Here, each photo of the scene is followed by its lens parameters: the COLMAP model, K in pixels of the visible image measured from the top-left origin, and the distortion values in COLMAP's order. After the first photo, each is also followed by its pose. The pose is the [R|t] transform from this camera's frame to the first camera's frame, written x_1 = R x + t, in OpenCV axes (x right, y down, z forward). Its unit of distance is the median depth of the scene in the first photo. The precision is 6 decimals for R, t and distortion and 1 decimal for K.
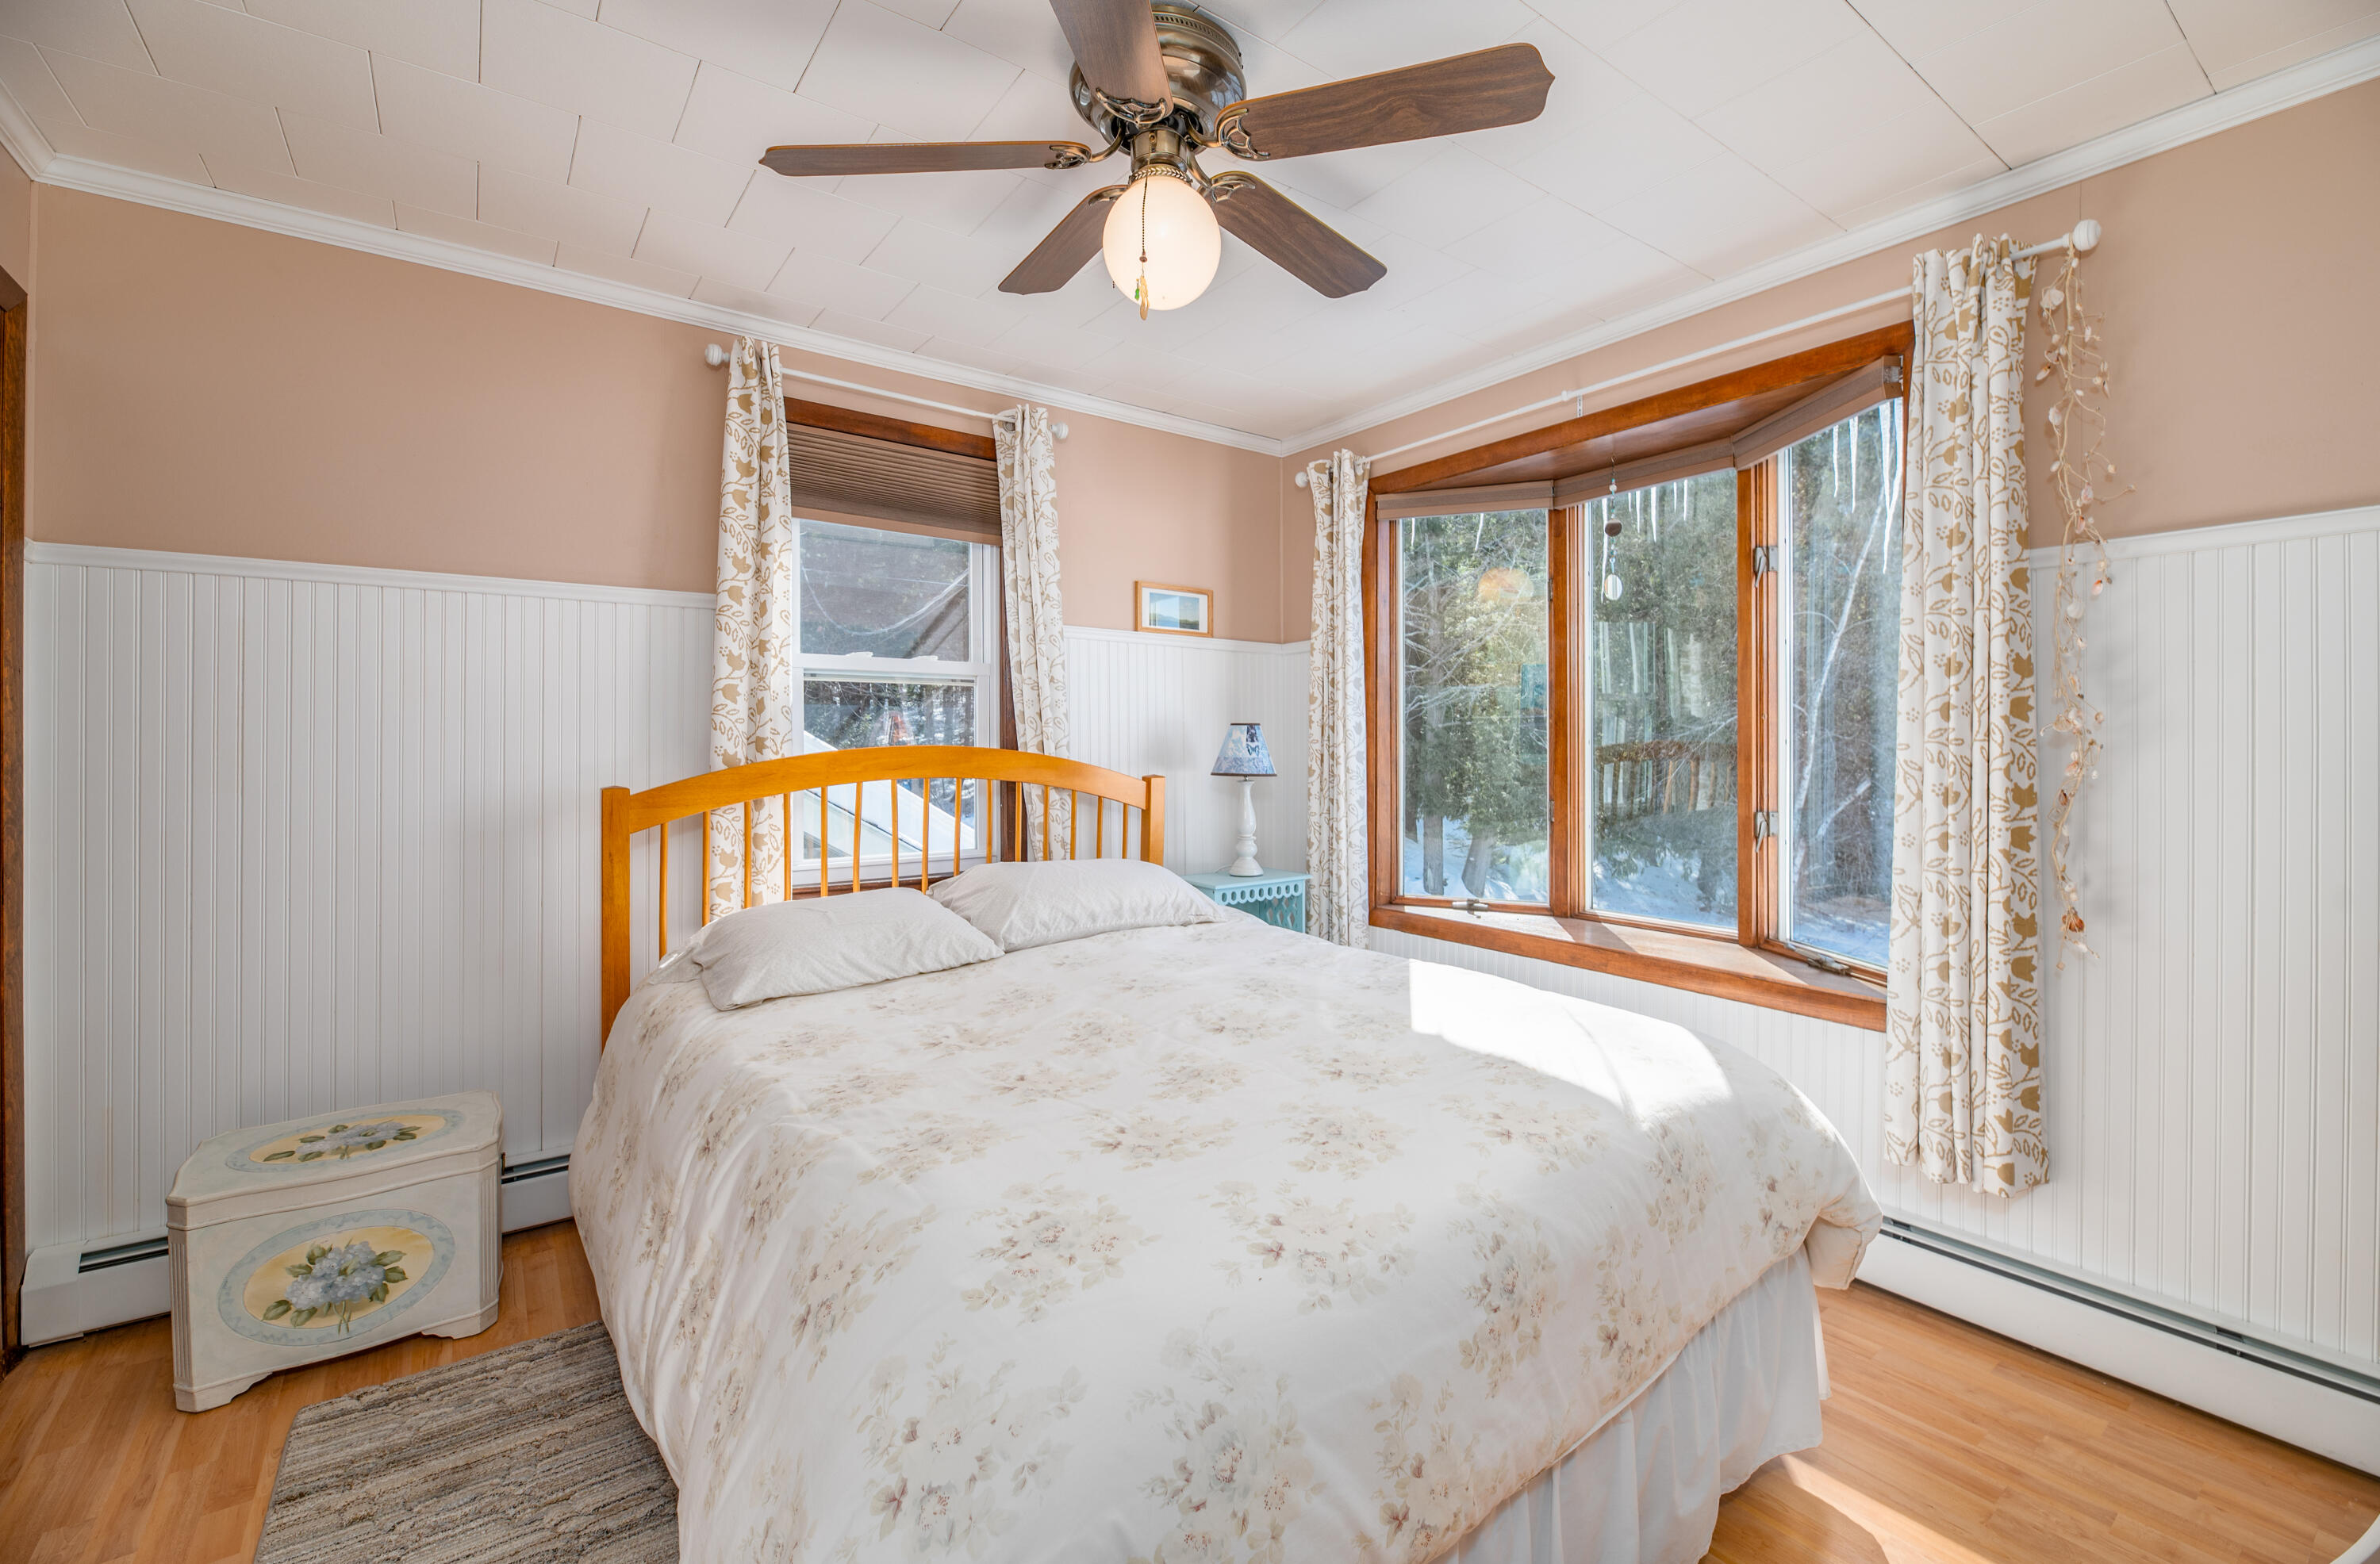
lens RADIAL K [[991.1, 0, 1205.6], [0, 991.1, 746.0], [0, 0, 1]] dist [0.000014, -0.001399]
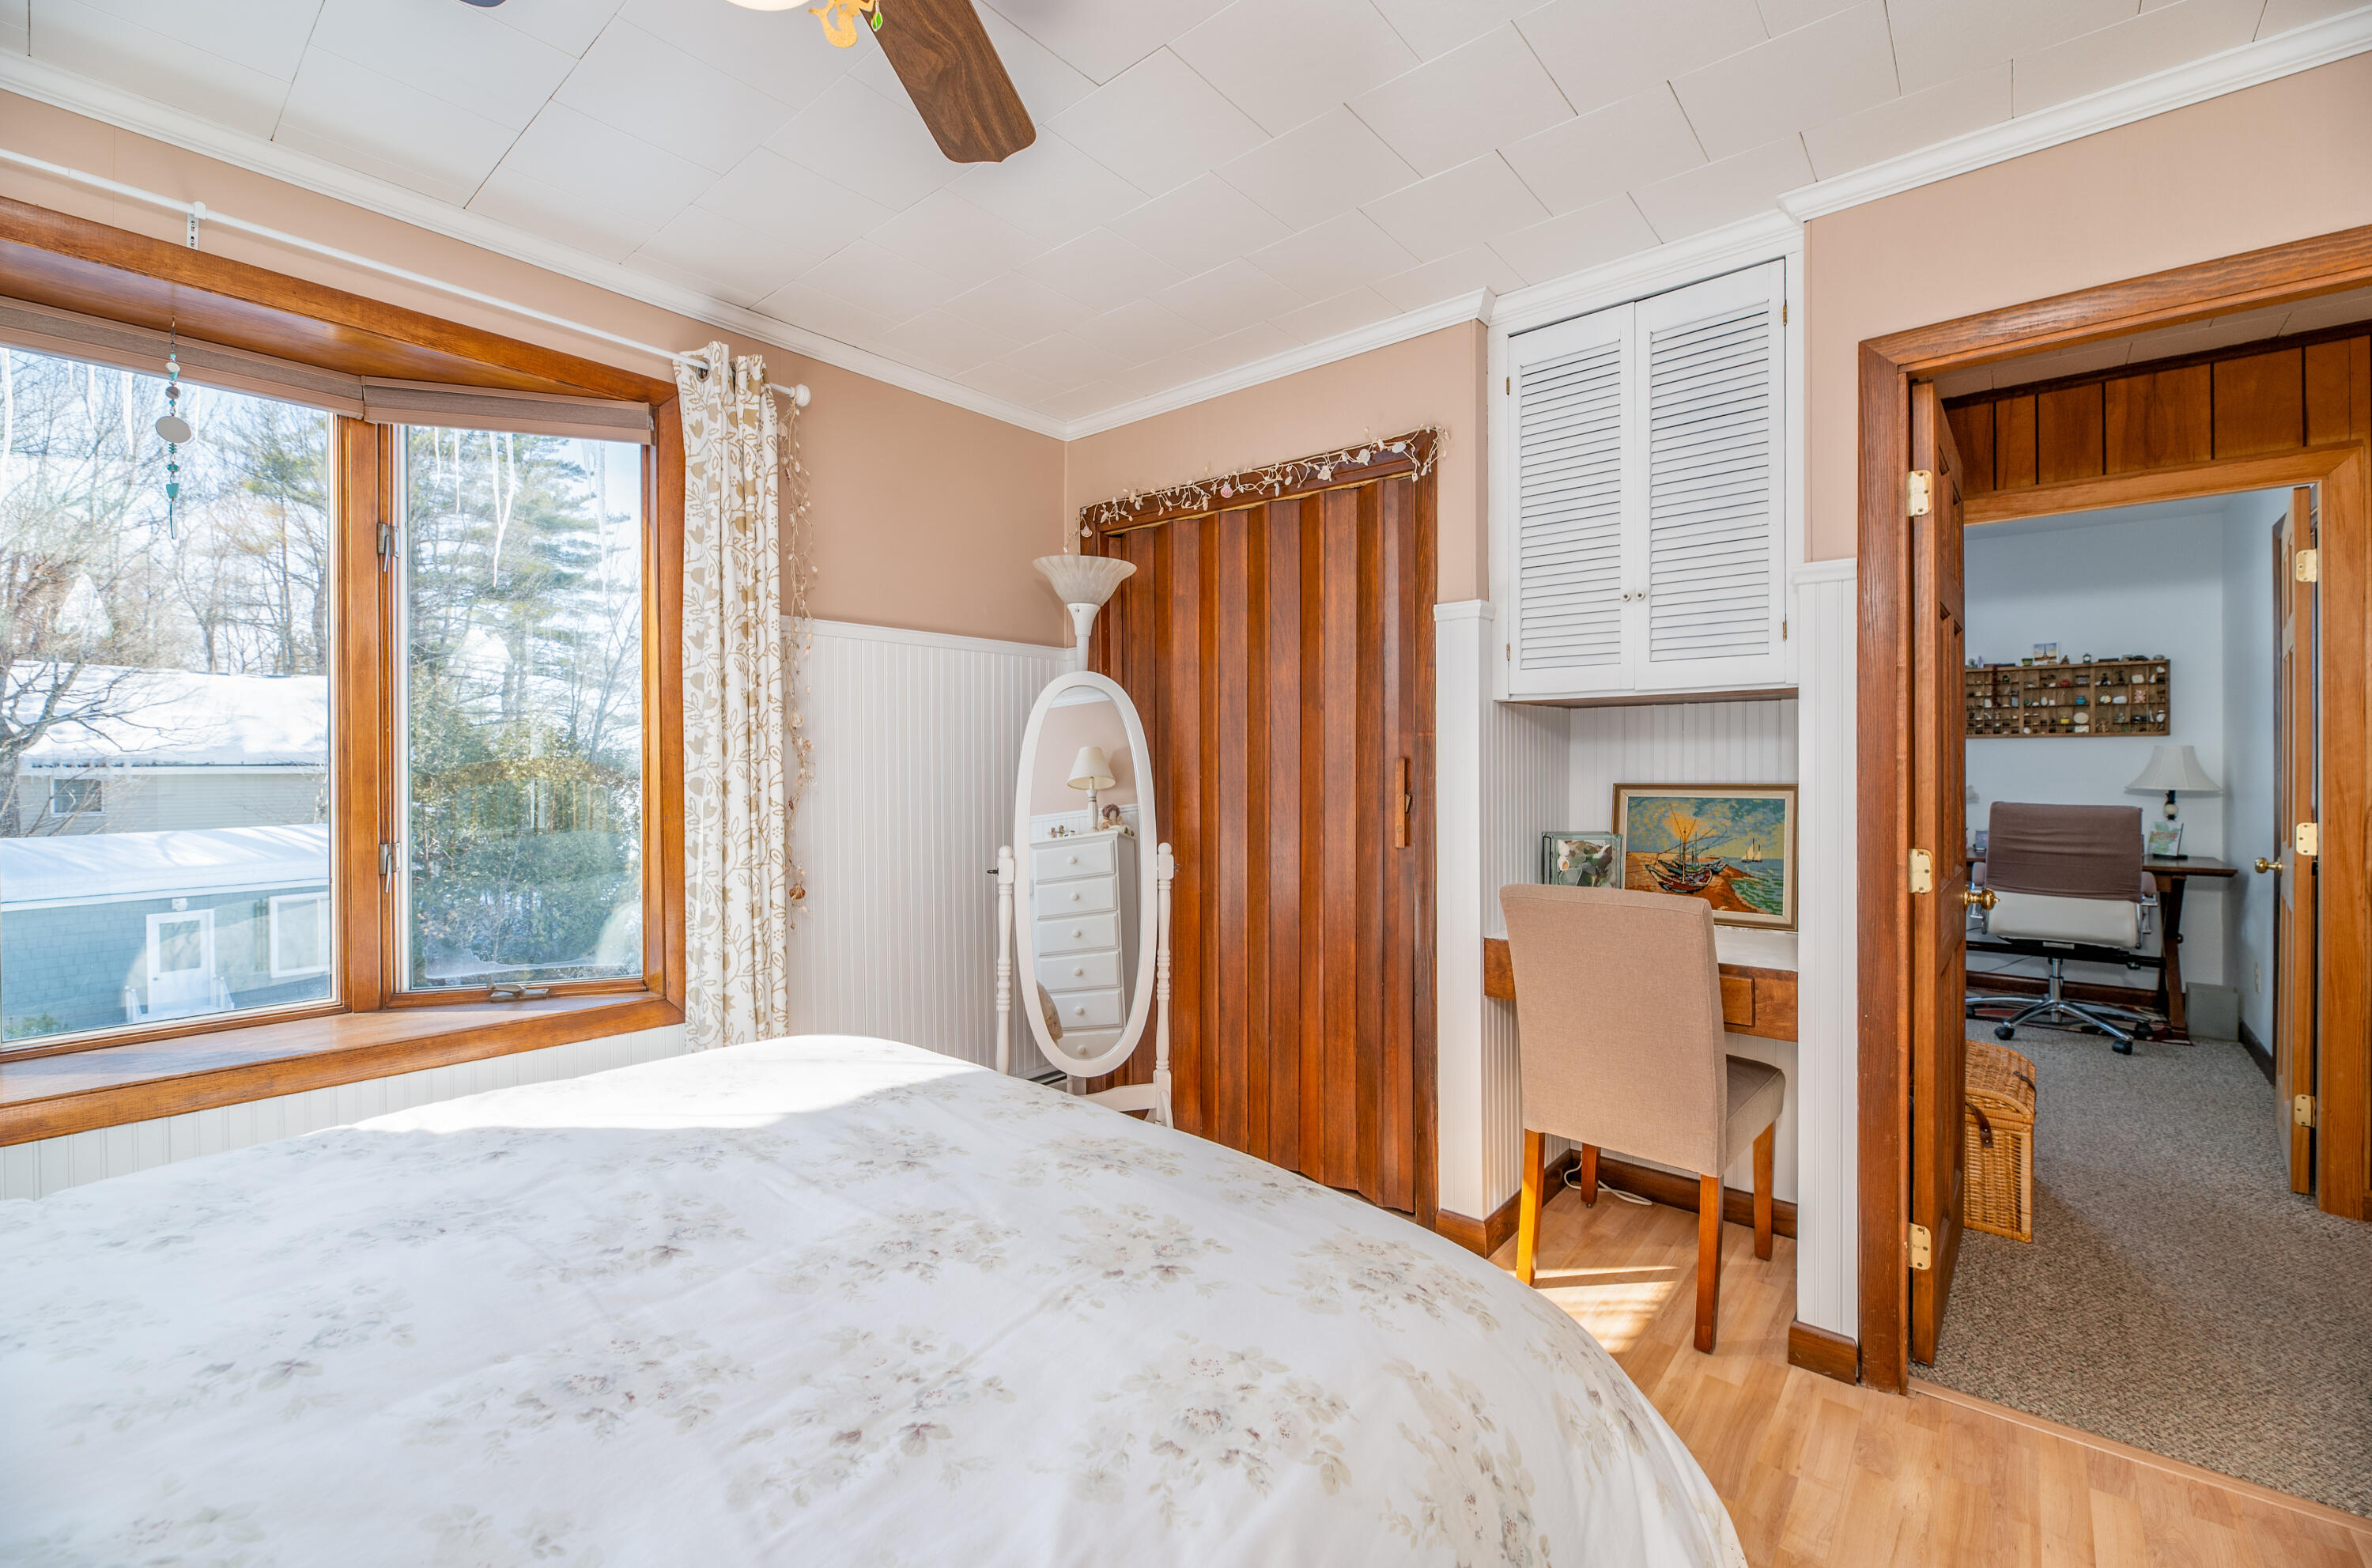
lens RADIAL K [[987.9, 0, 1185.8], [0, 987.9, 771.6], [0, 0, 1]] dist [0.000014, -0.001399]
pose [[-0.226987, -0.007741, 0.973867, -0.693513], [0.000744, 0.999967, 0.008122, -0.000094], [-0.973897, 0.002568, -0.226974, 0.937078]]
